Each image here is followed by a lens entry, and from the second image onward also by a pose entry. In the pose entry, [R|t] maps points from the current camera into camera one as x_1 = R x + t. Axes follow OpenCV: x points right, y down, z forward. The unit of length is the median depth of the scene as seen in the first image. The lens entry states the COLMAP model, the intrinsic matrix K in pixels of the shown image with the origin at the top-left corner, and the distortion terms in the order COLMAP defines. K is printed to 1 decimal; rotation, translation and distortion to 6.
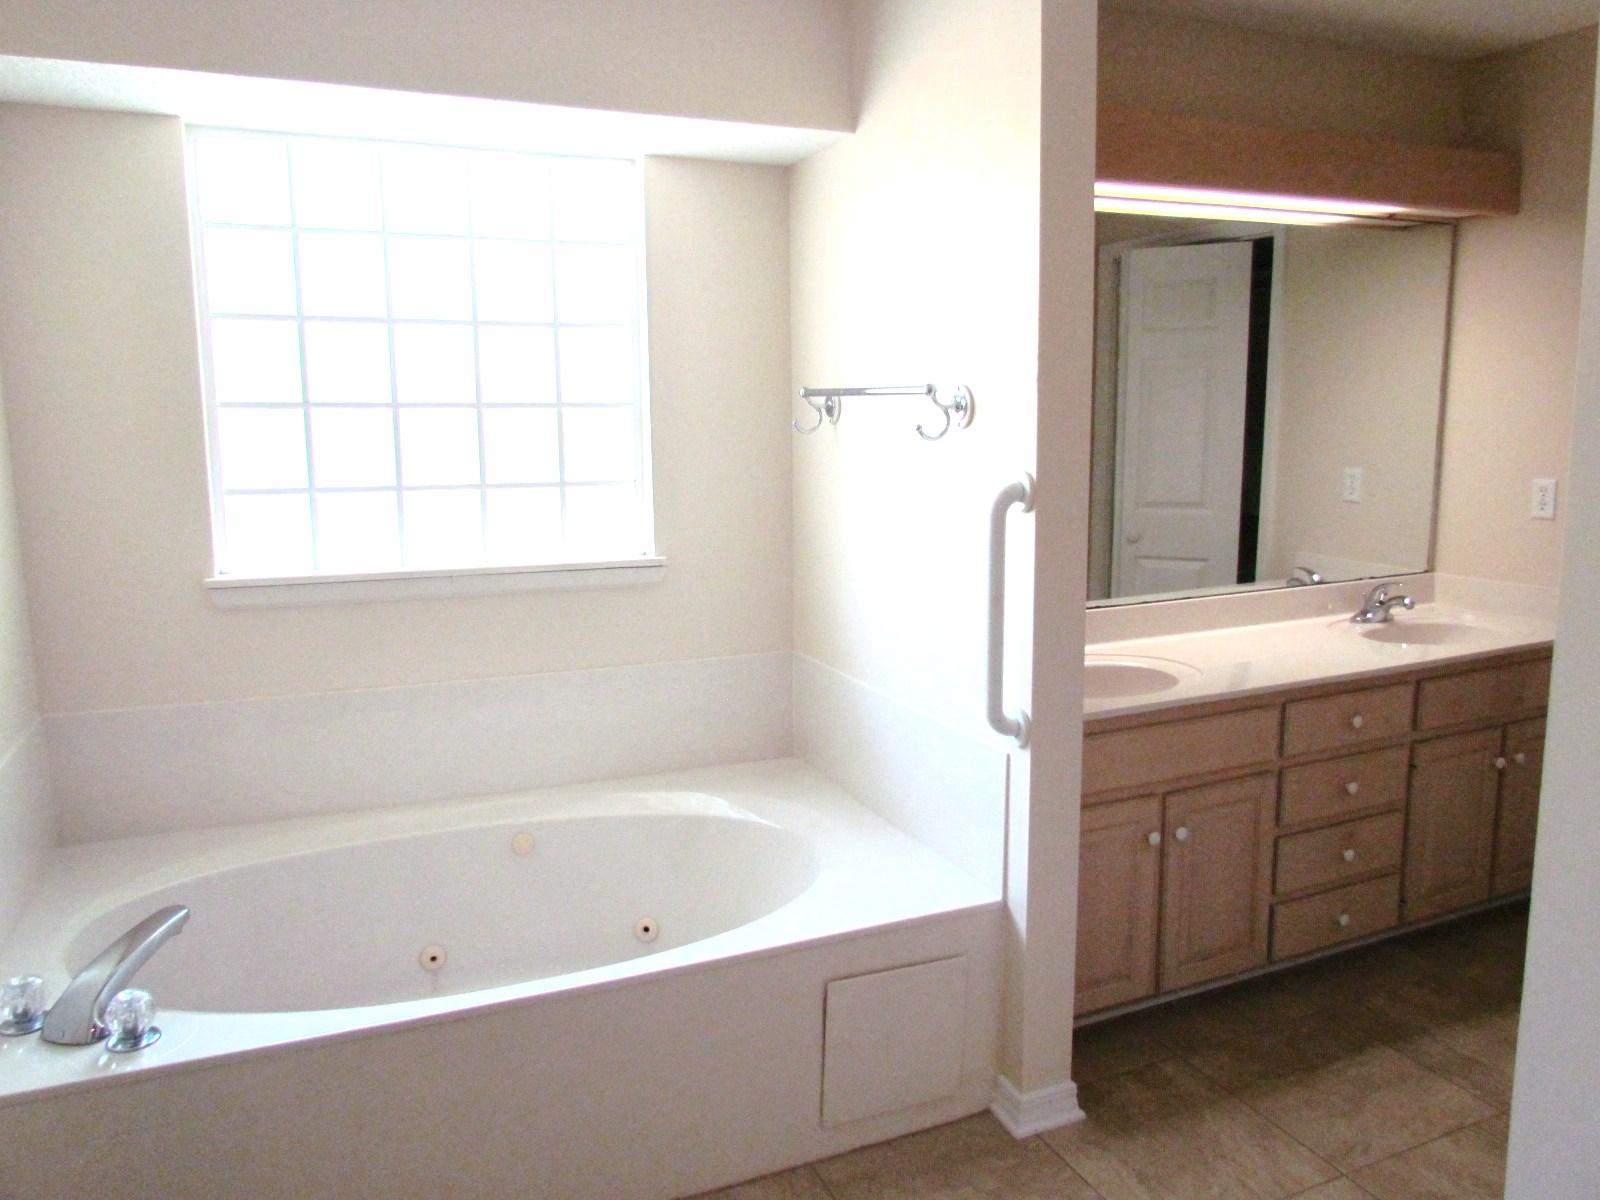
lens RADIAL K [[1148.0, 0, 798.3], [0, 1148.0, 592.3], [0, 0, 1]] dist [-0.024493, 0.007218]
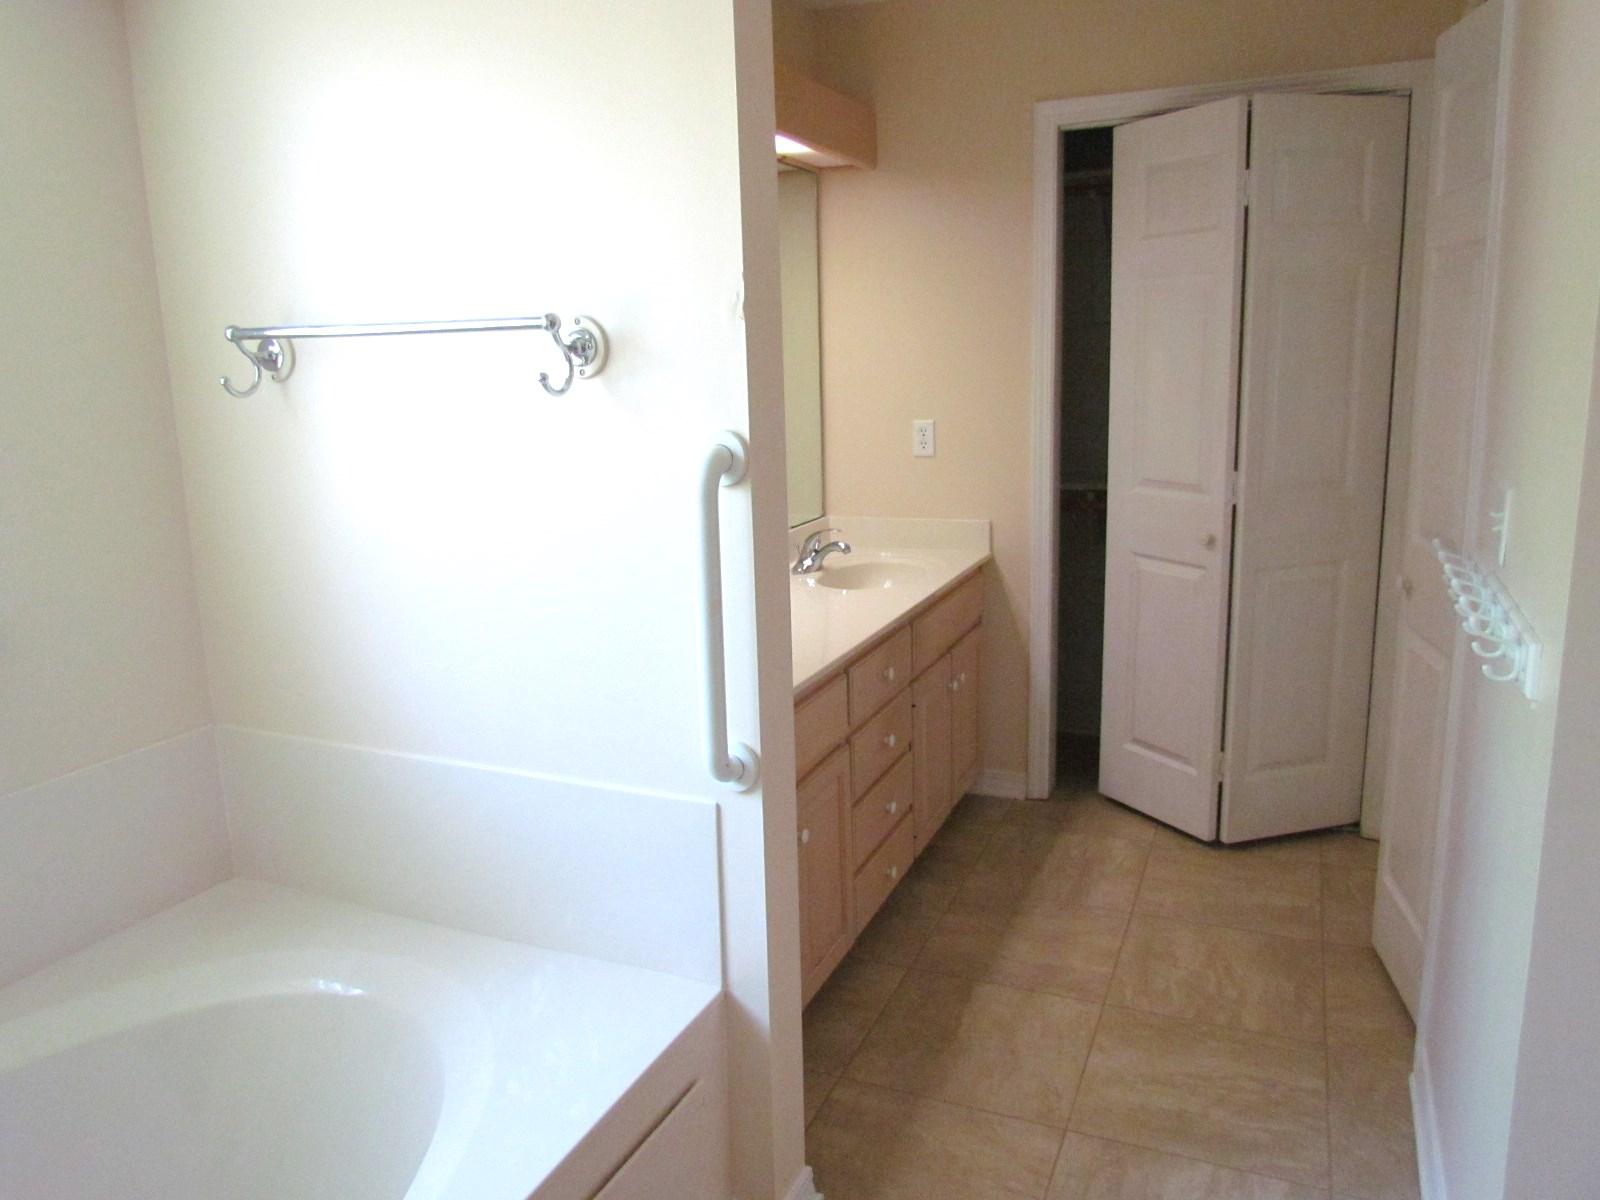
lens RADIAL K [[1148.0, 0, 802.4], [0, 1148.0, 606.4], [0, 0, 1]] dist [-0.024493, 0.007218]
pose [[0.730398, -0.151982, 0.665898, -0.235633], [0.126382, 0.988167, 0.086912, -0.043200], [-0.671228, 0.020677, 0.740963, 0.351890]]
